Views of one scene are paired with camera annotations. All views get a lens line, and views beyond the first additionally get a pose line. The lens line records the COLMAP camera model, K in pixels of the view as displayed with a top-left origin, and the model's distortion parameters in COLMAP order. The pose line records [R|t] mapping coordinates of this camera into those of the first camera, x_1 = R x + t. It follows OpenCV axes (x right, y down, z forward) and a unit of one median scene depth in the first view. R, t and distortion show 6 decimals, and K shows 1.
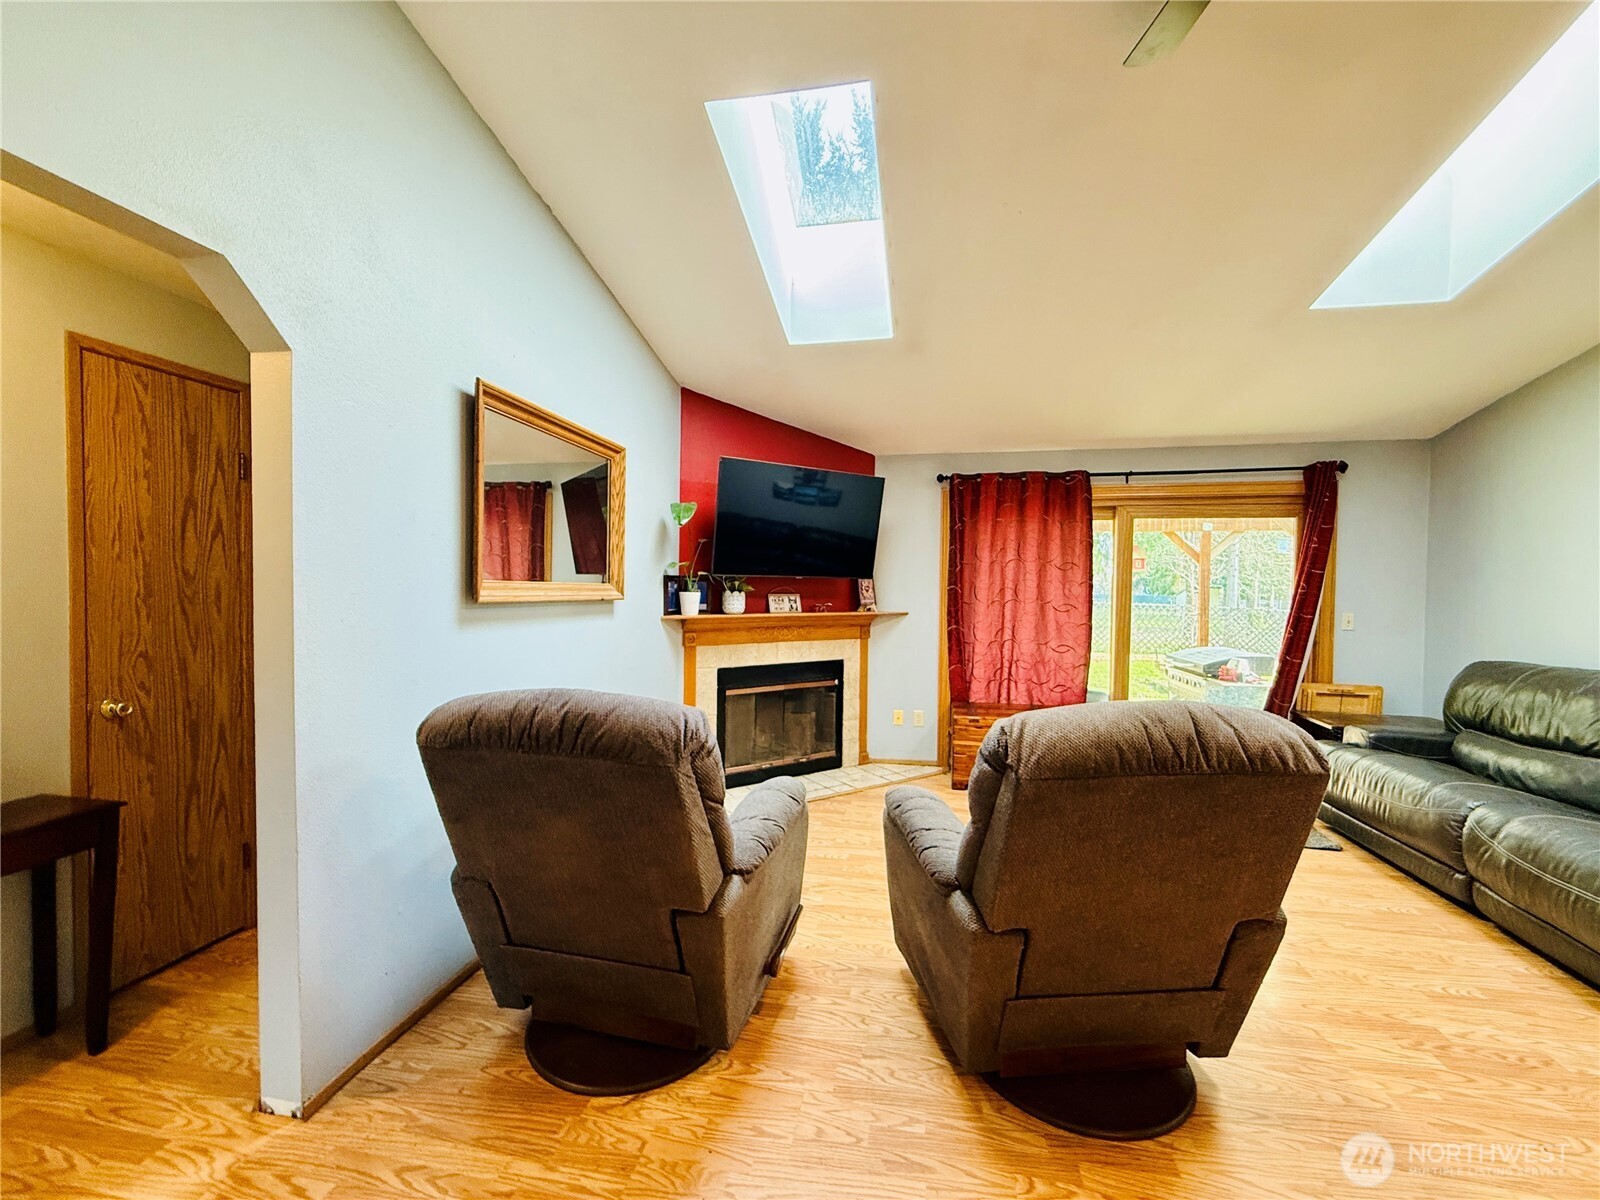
lens RADIAL K [[628.5, 0, 801.6], [0, 628.5, 600.3], [0, 0, 1]] dist [-0.000008, 0.000162]
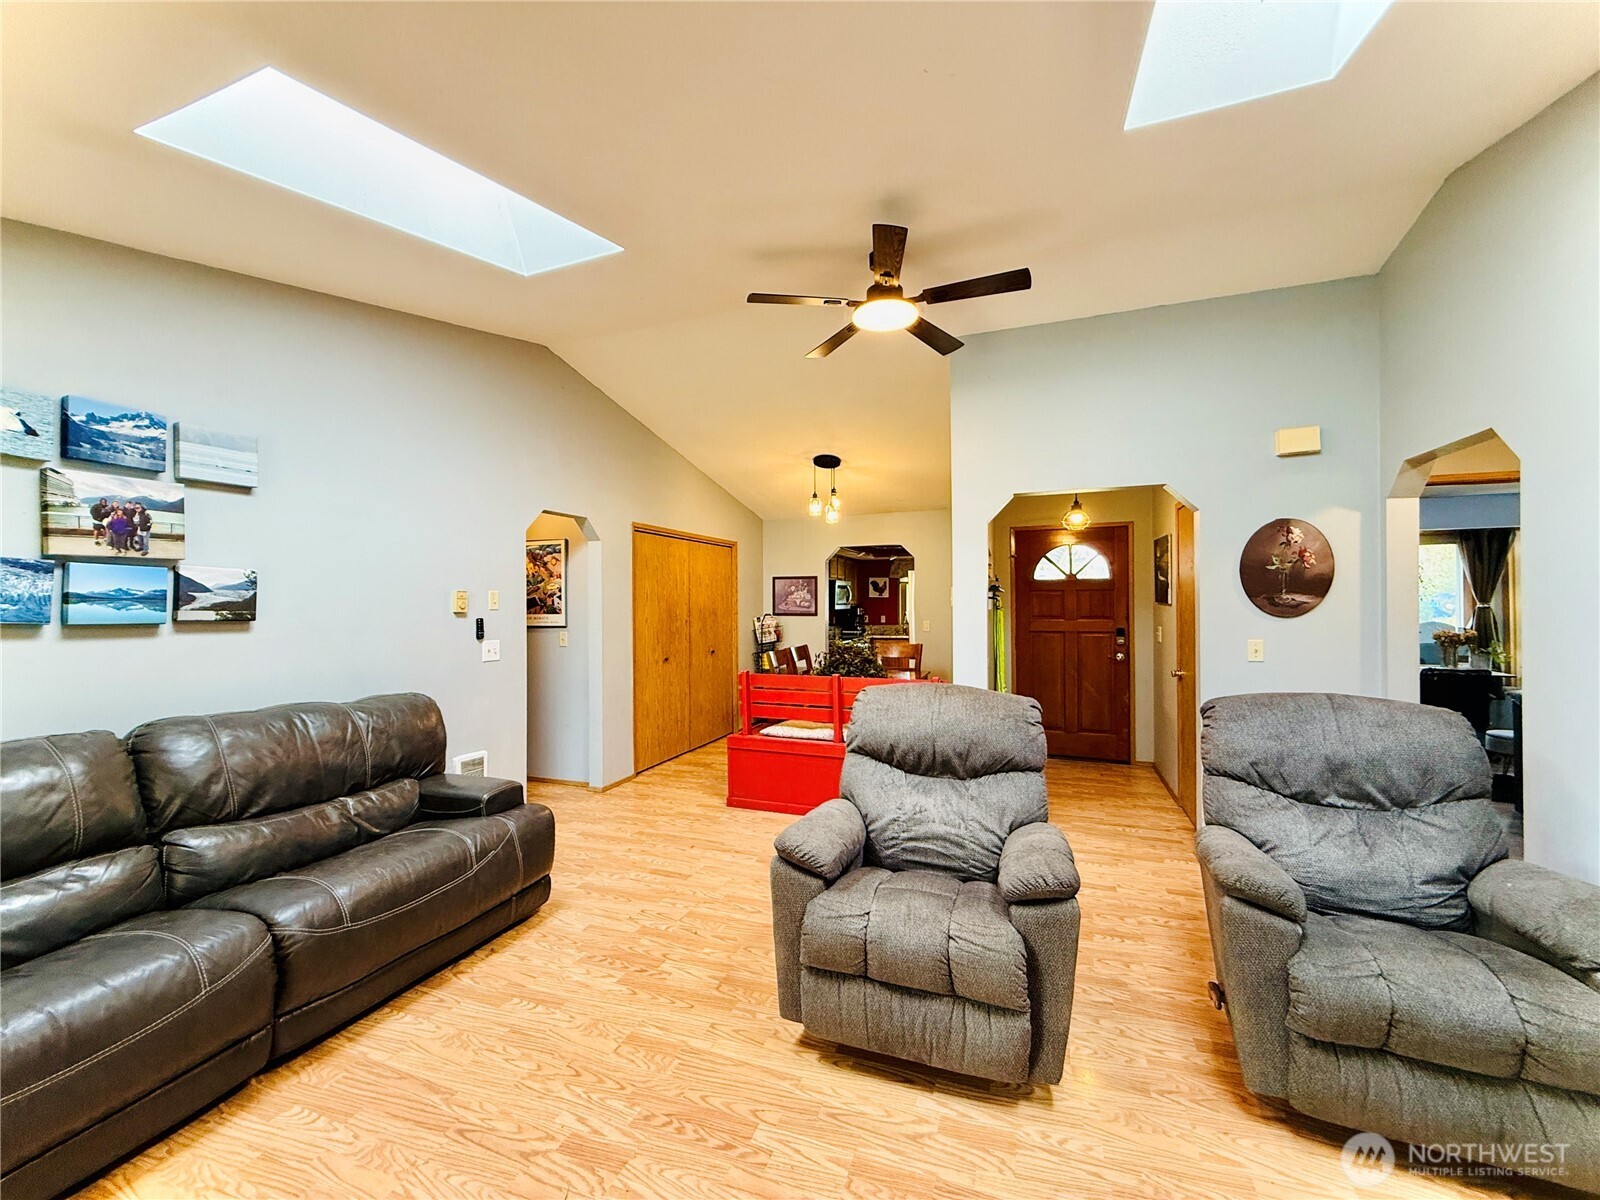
lens RADIAL K [[637.5, 0, 800.0], [0, 637.5, 600.0], [0, 0, 1]] dist [-0.001903, 0.000641]
pose [[-0.986933, -0.002439, 0.161112, 0.203191], [0.000416, 0.999843, 0.017687, -0.033898], [-0.161130, 0.017523, -0.986778, 0.938891]]
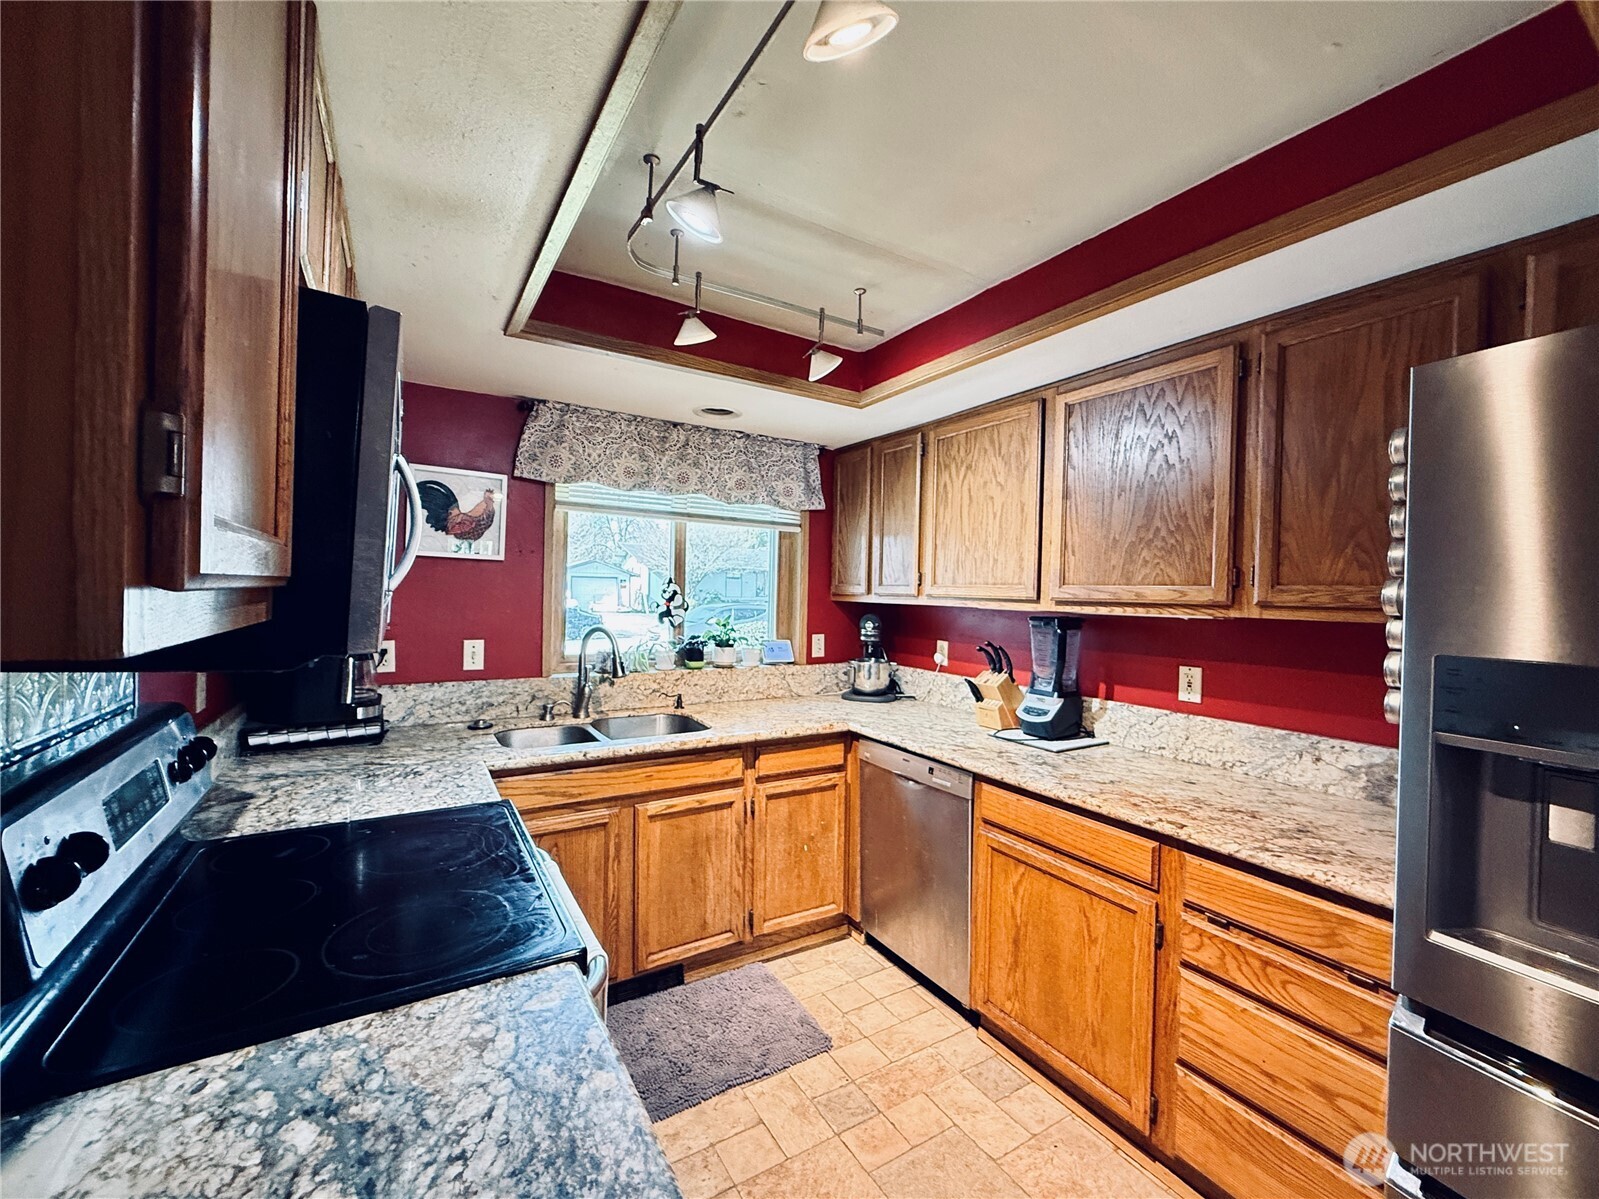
lens RADIAL K [[650.2, 0, 793.0], [0, 650.2, 599.0], [0, 0, 1]] dist [-0.000505, -0.000243]
pose [[-0.736952, -0.020462, -0.675635, 0.453634], [-0.047340, 0.998650, 0.021392, 0.007471], [0.674285, 0.047750, -0.736926, -0.866408]]
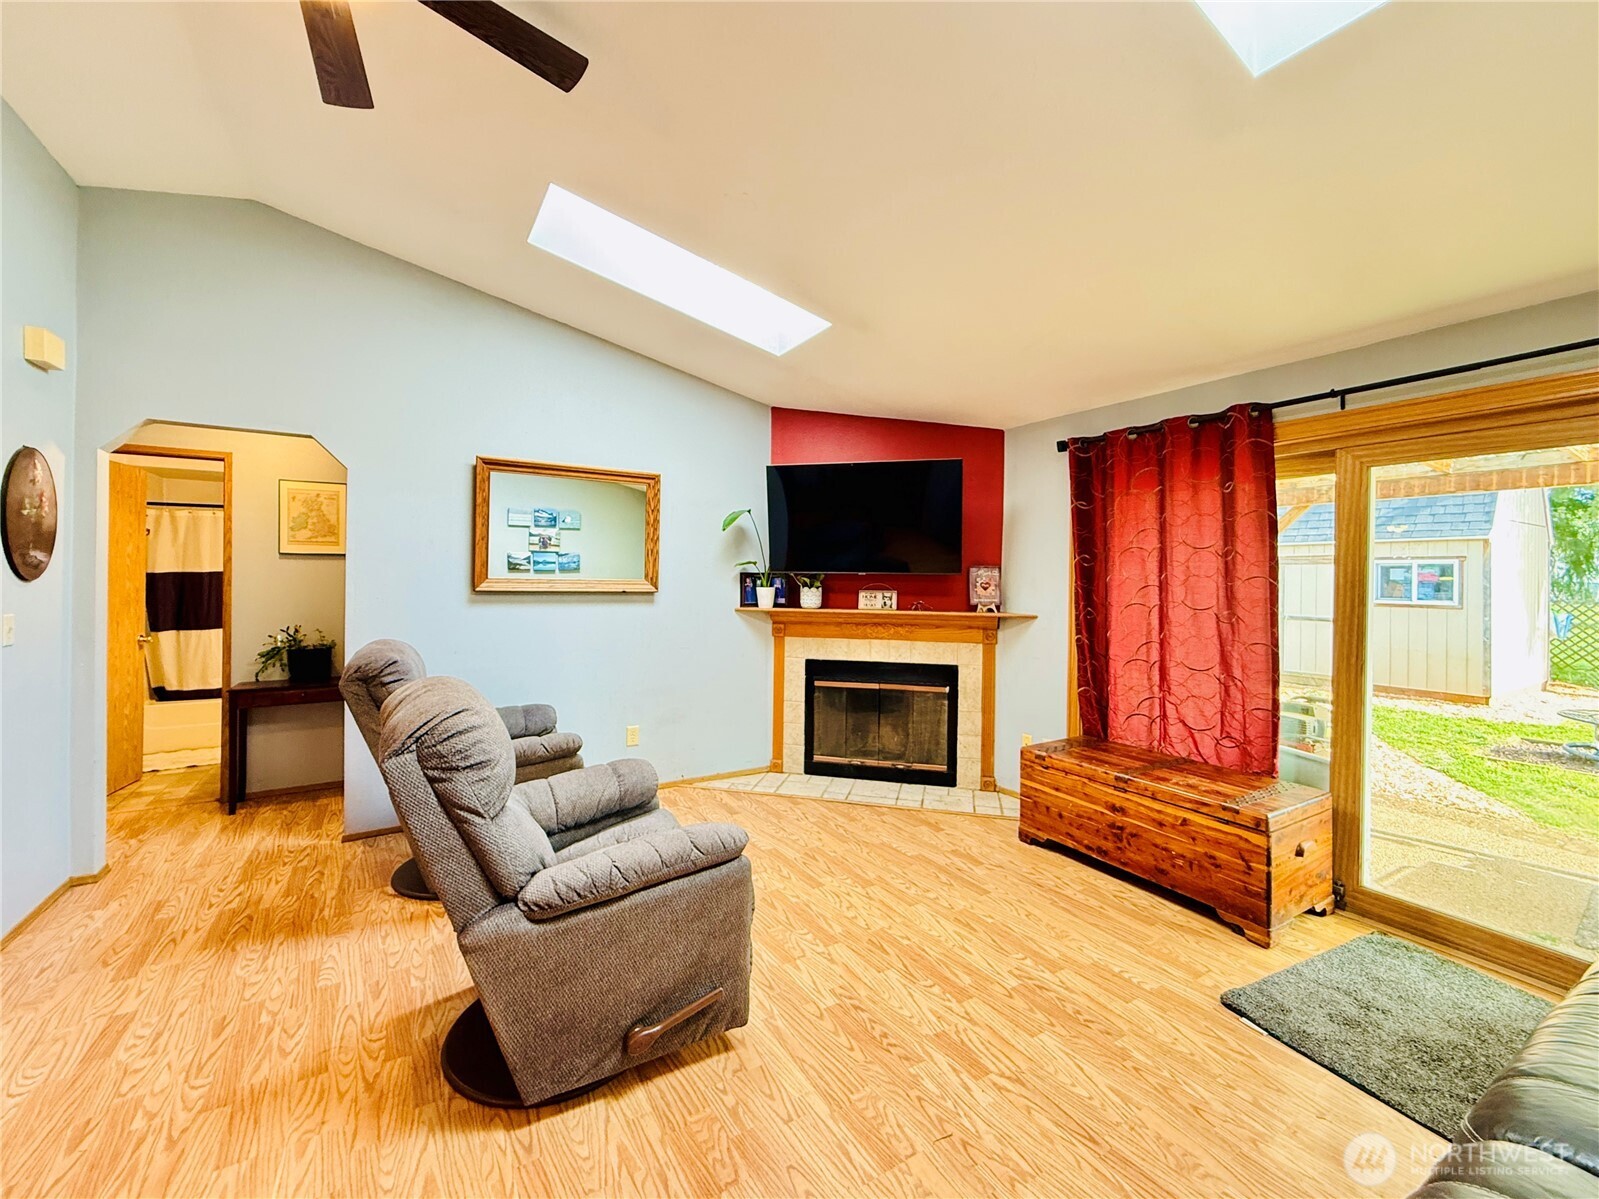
lens RADIAL K [[644.1, 0, 802.1], [0, 644.1, 577.3], [0, 0, 1]] dist [-0.001134, 0.000185]
pose [[0.677715, -0.002977, -0.735319, 0.620484], [-0.020251, 0.999537, -0.022711, -0.005295], [0.735046, 0.030282, 0.677341, 0.229072]]
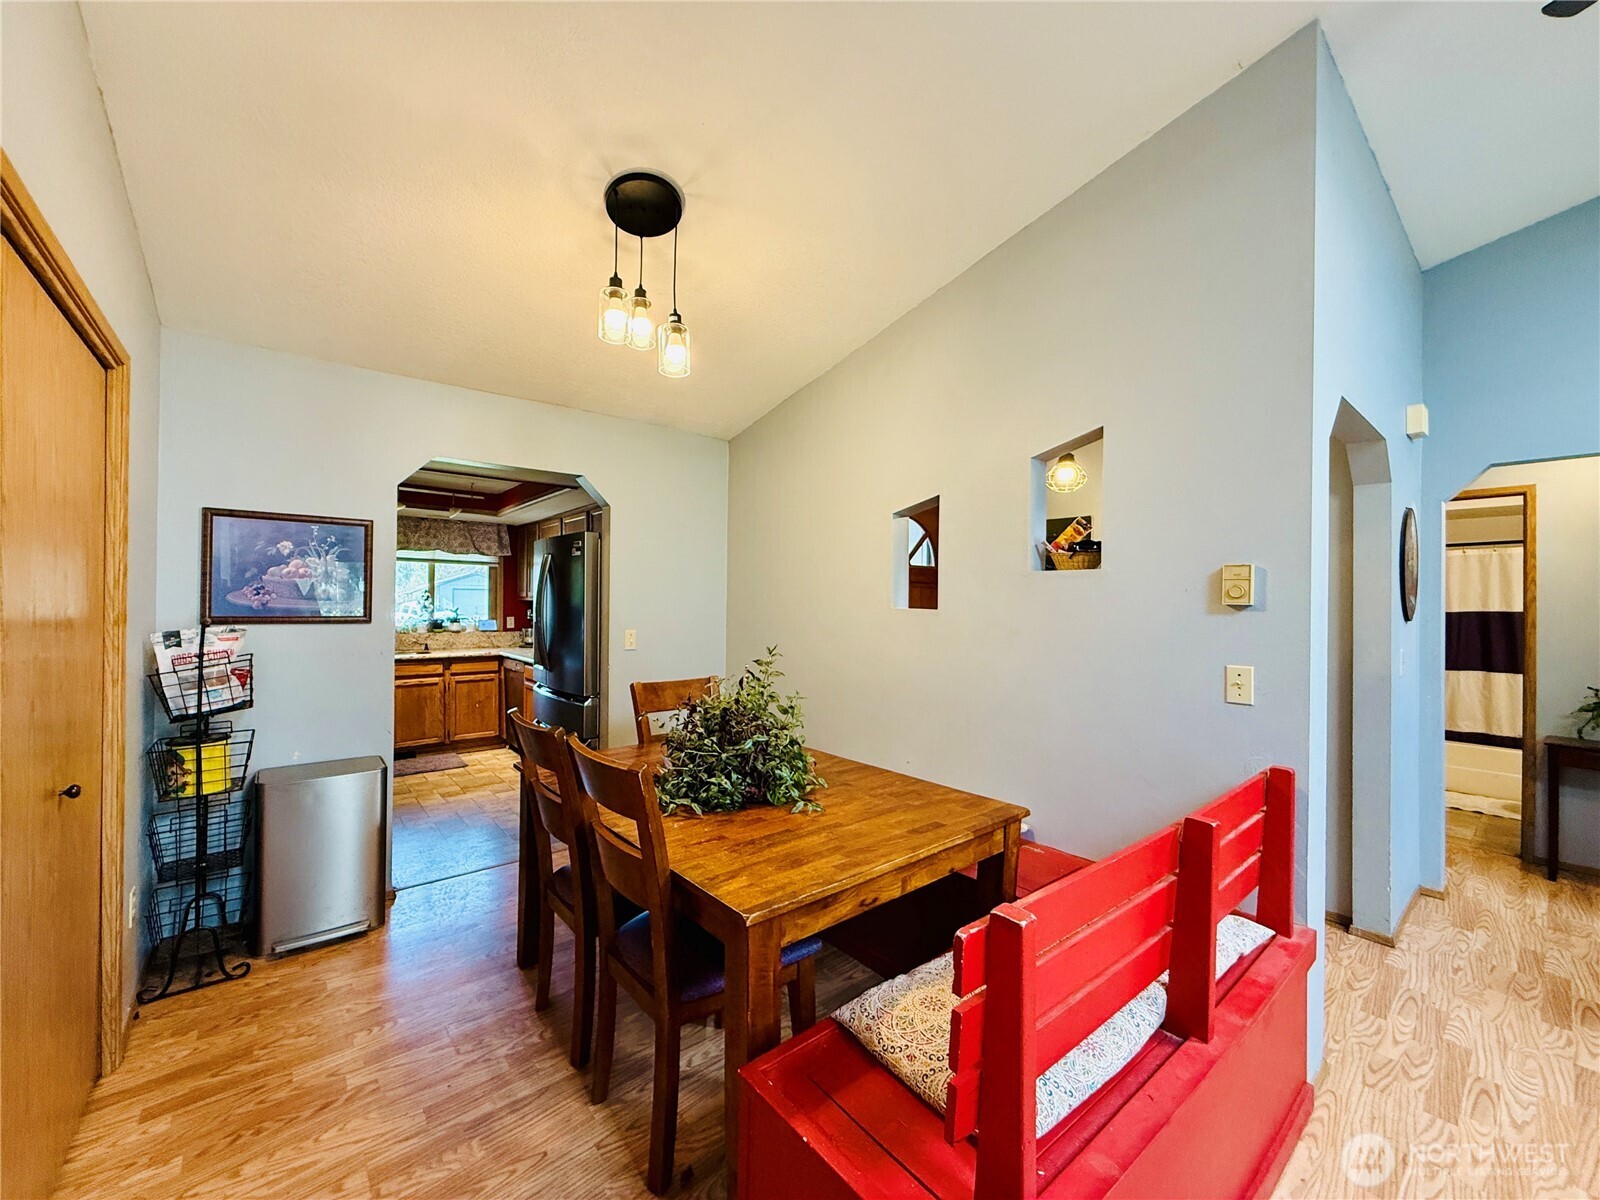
lens RADIAL K [[637.5, 0, 800.0], [0, 637.5, 600.0], [0, 0, 1]] dist [-0.001903, 0.000641]
pose [[-0.630457, -0.019170, -0.775988, 0.650166], [-0.034243, 0.999409, 0.003132, -0.003870], [0.775469, 0.028546, -0.630740, 0.040603]]
